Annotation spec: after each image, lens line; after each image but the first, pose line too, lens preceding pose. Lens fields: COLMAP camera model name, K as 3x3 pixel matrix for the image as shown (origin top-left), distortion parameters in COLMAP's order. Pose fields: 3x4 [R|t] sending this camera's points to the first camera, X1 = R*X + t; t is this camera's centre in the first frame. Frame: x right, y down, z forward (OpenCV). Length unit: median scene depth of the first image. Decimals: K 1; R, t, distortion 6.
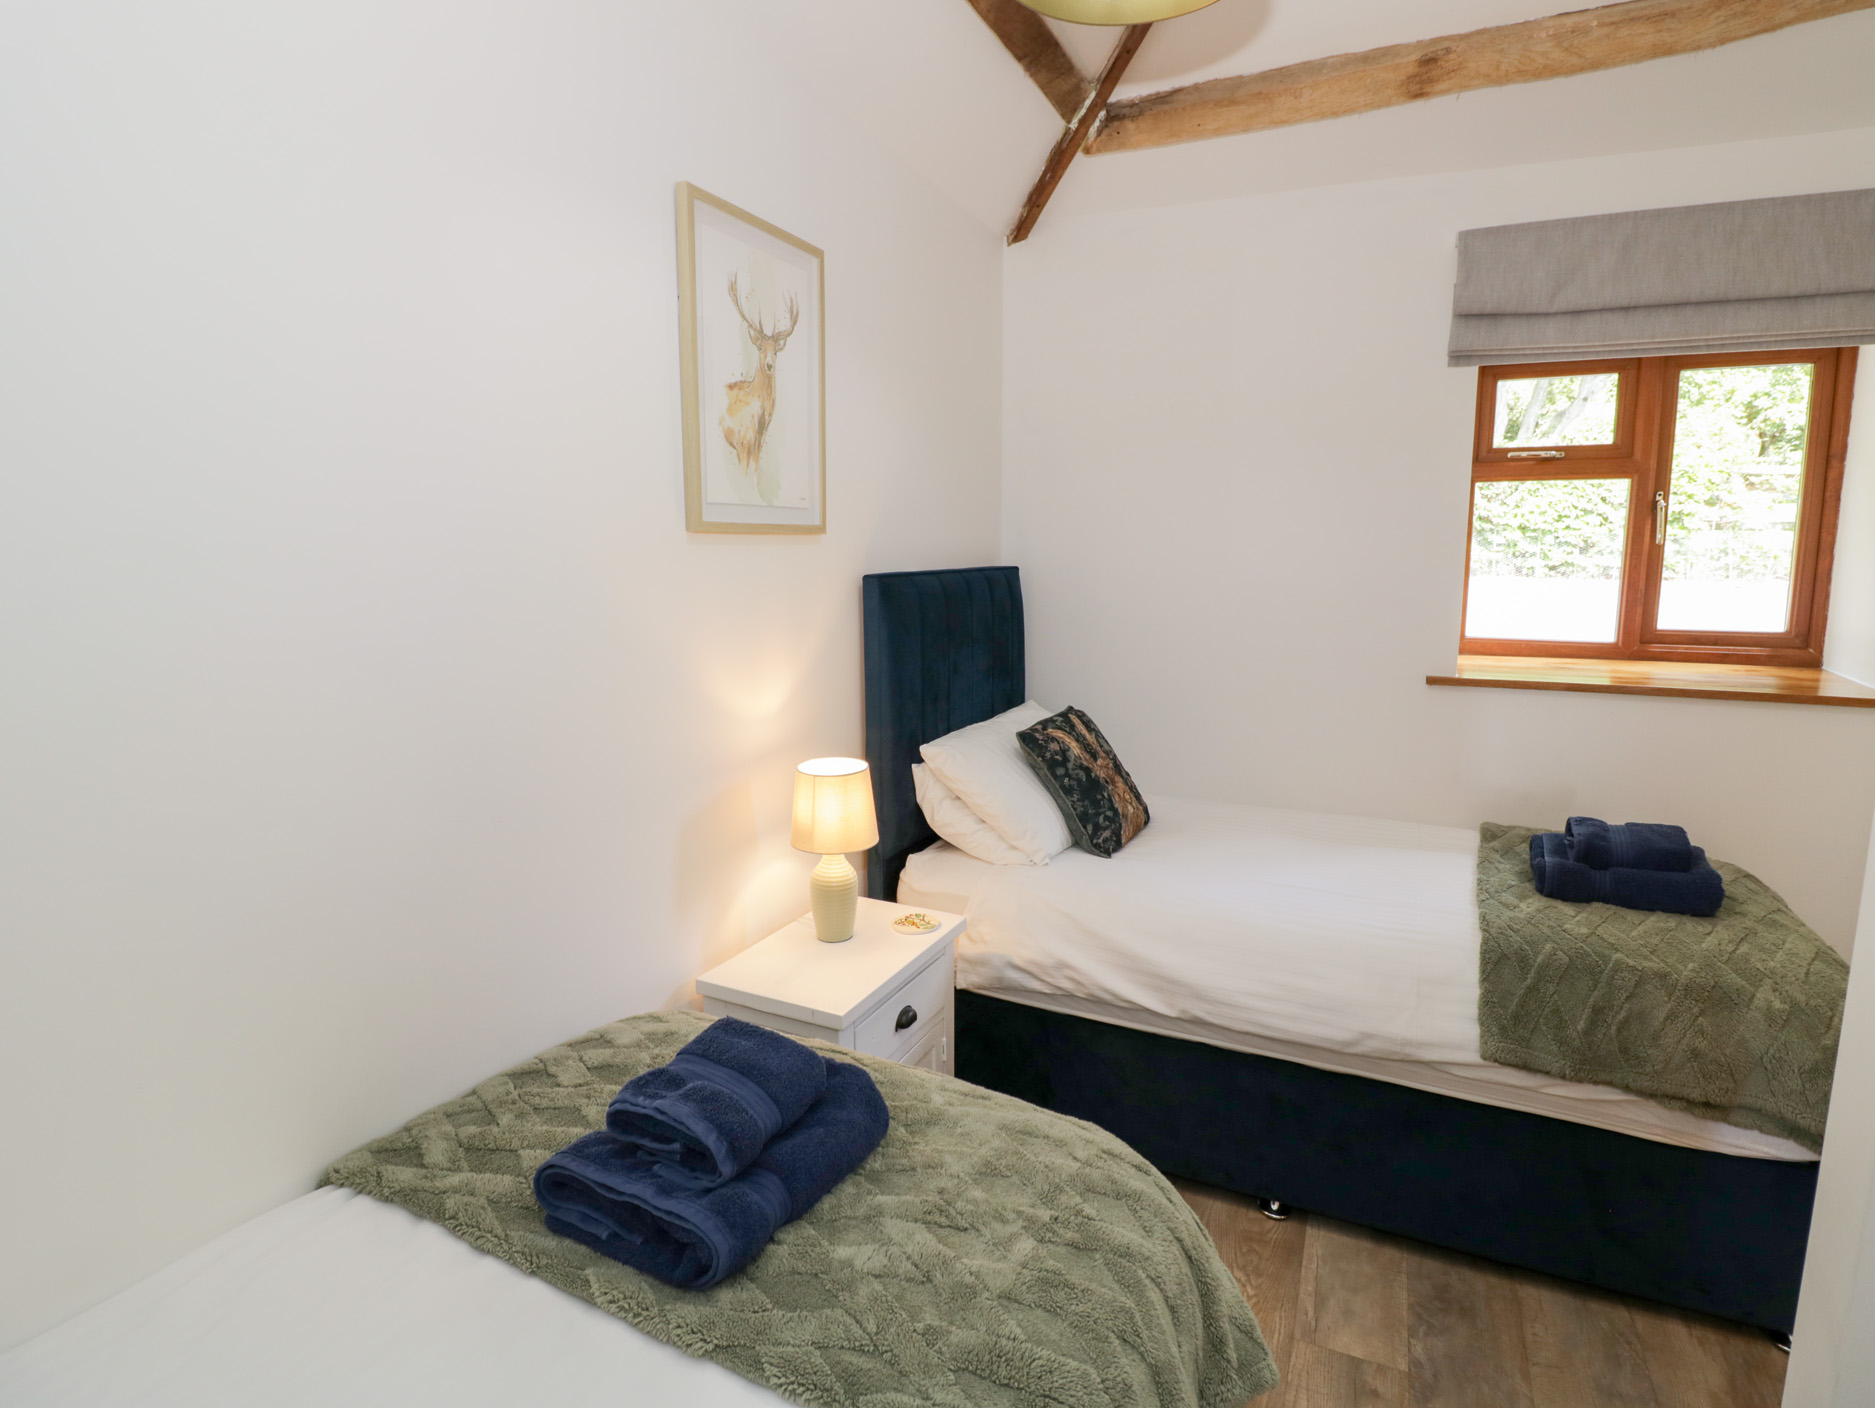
lens RADIAL K [[976.2, 0, 930.8], [0, 976.2, 691.2], [0, 0, 1]] dist [-0.013119, -0.006495]
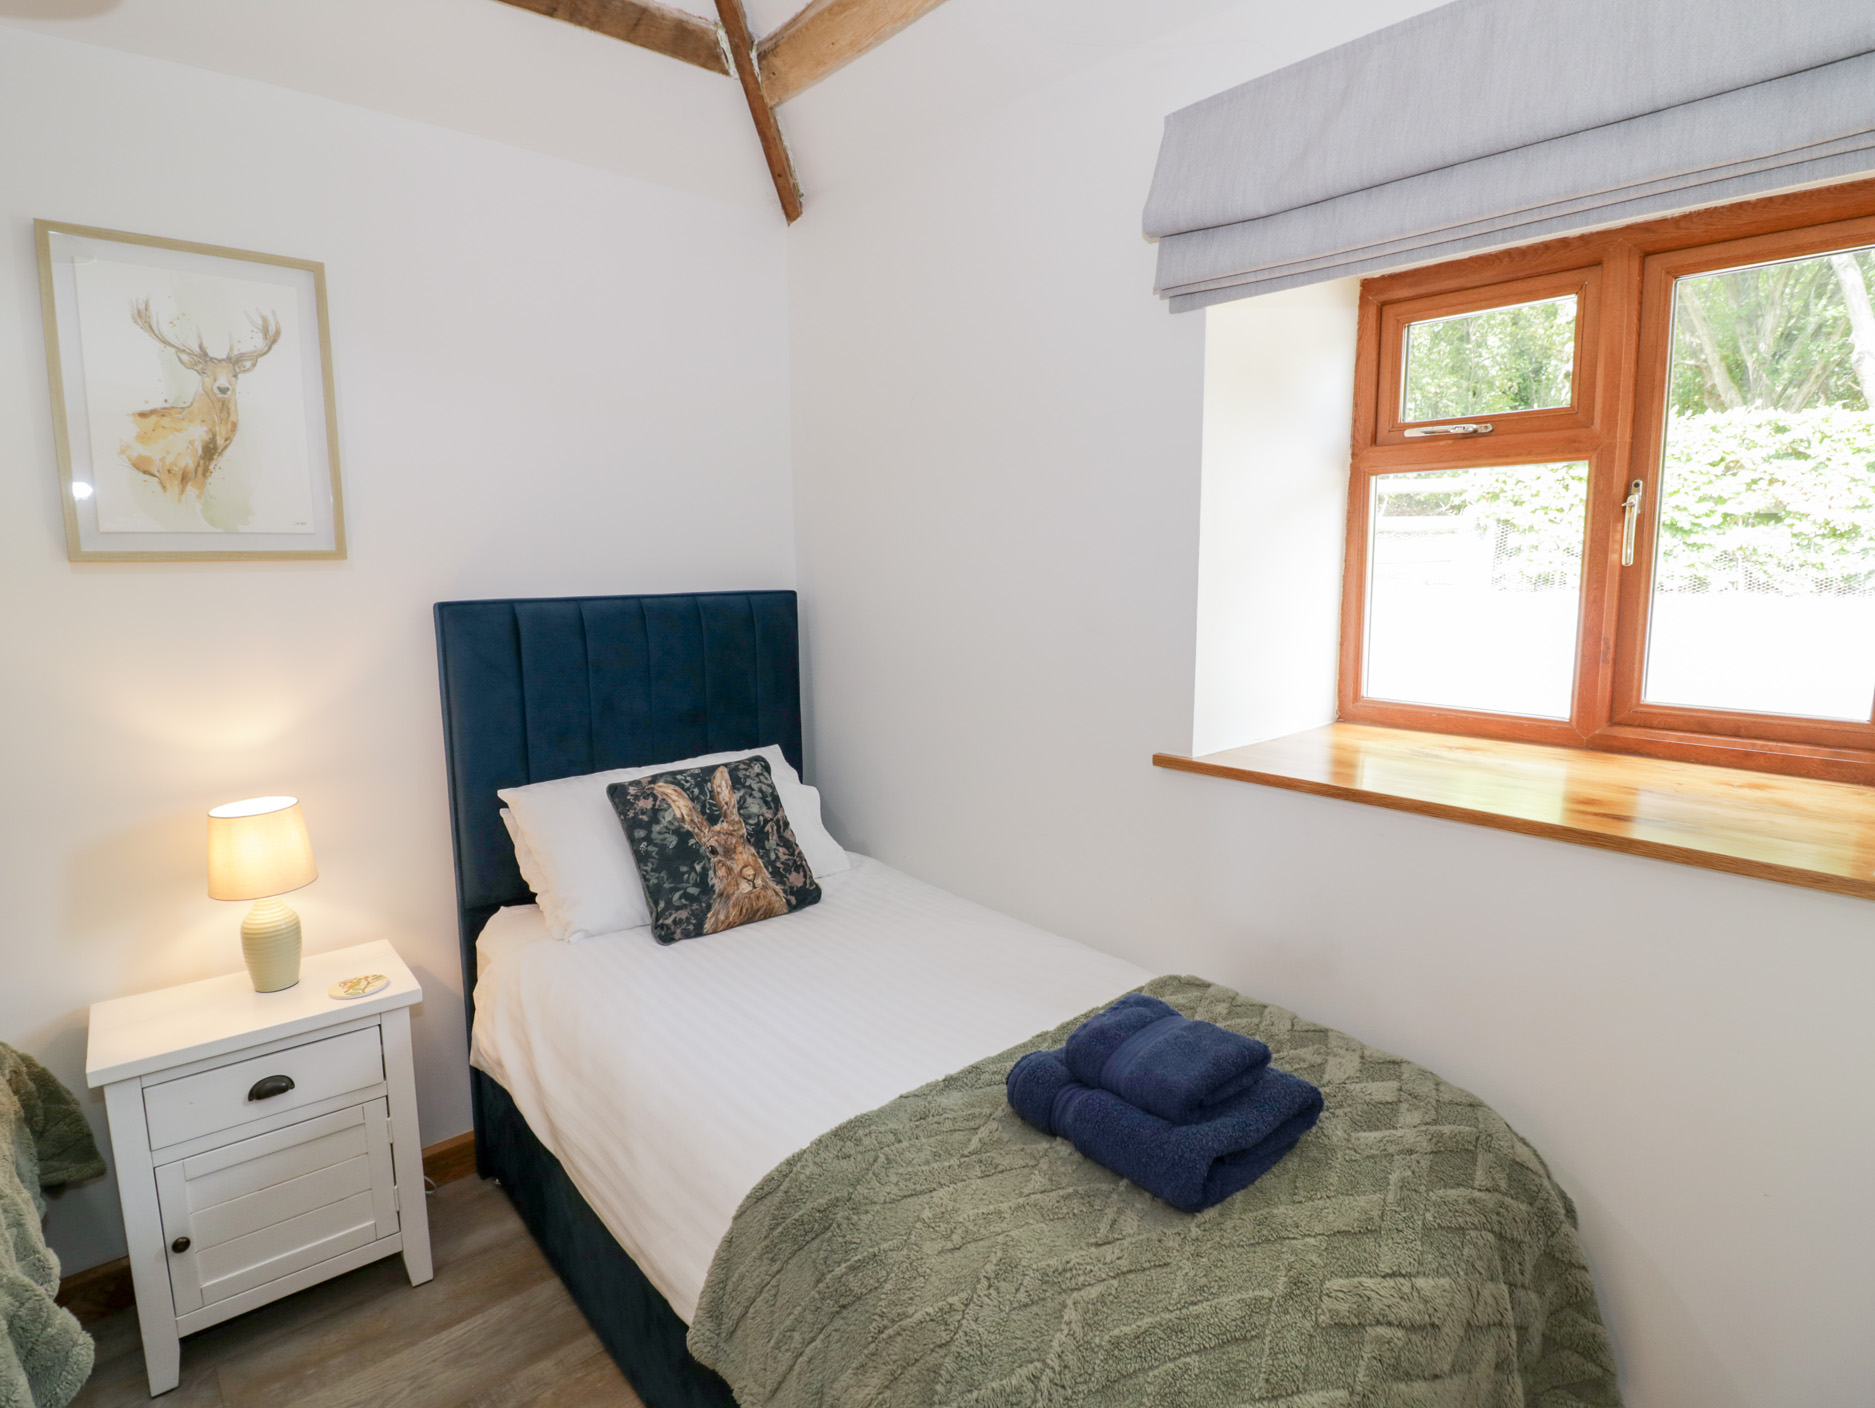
lens RADIAL K [[976.2, 0, 944.0], [0, 976.2, 691.7], [0, 0, 1]] dist [-0.013119, -0.006495]
pose [[0.919760, 0.050678, -0.389195, 0.805971], [-0.054826, 0.998496, 0.000451, -0.065449], [0.388632, 0.020923, 0.921155, 0.361516]]
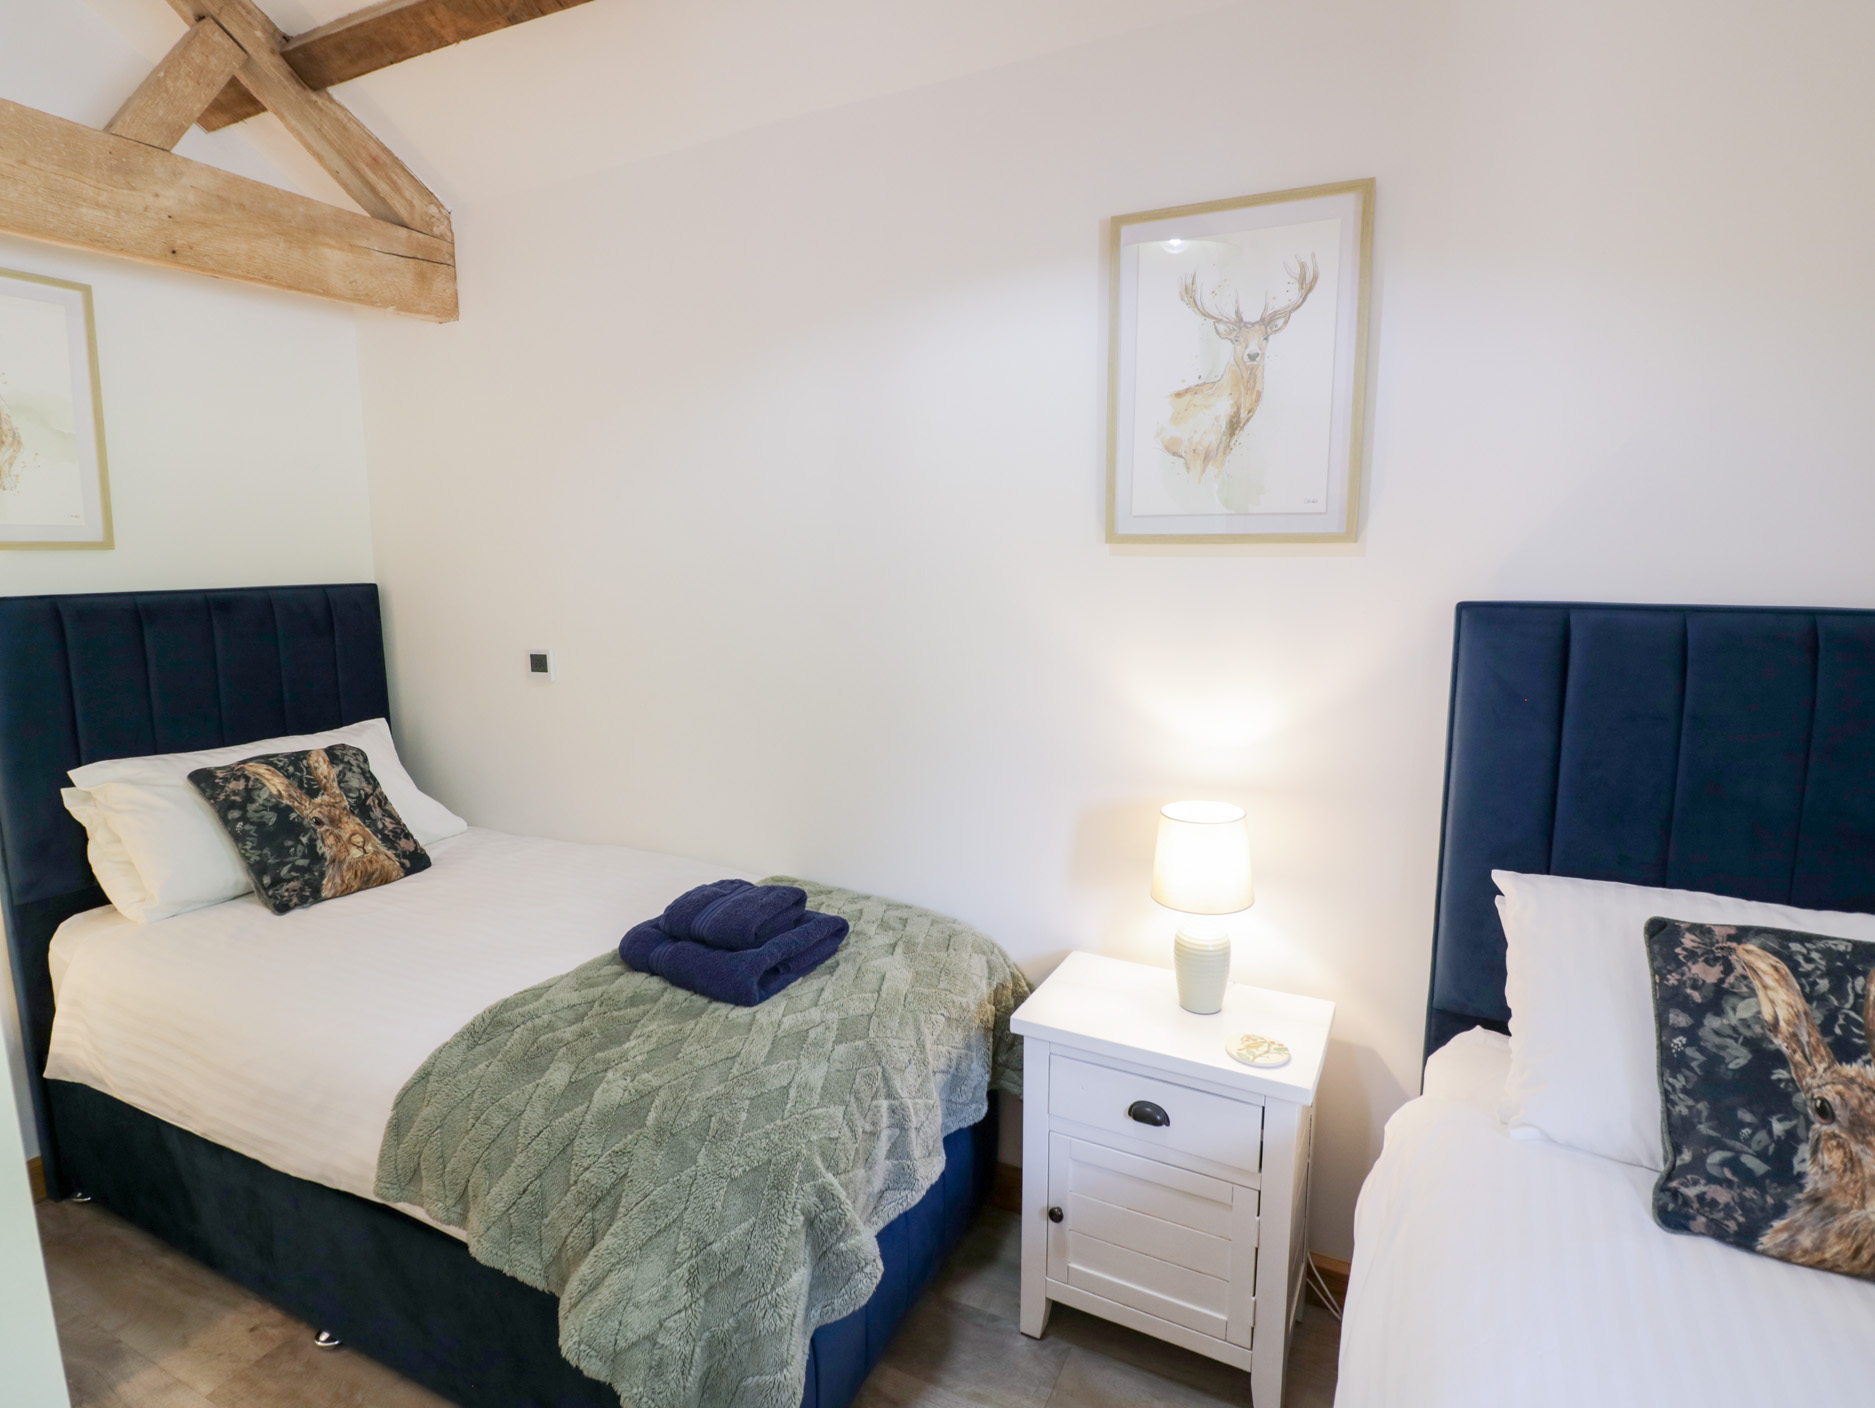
lens RADIAL K [[976.2, 0, 935.4], [0, 976.2, 686.6], [0, 0, 1]] dist [-0.013119, -0.006495]
pose [[-0.022211, 0.145088, -0.989169, 0.689947], [-0.144132, 0.978613, 0.146776, -0.115822], [0.989309, 0.145831, -0.000824, 0.689372]]
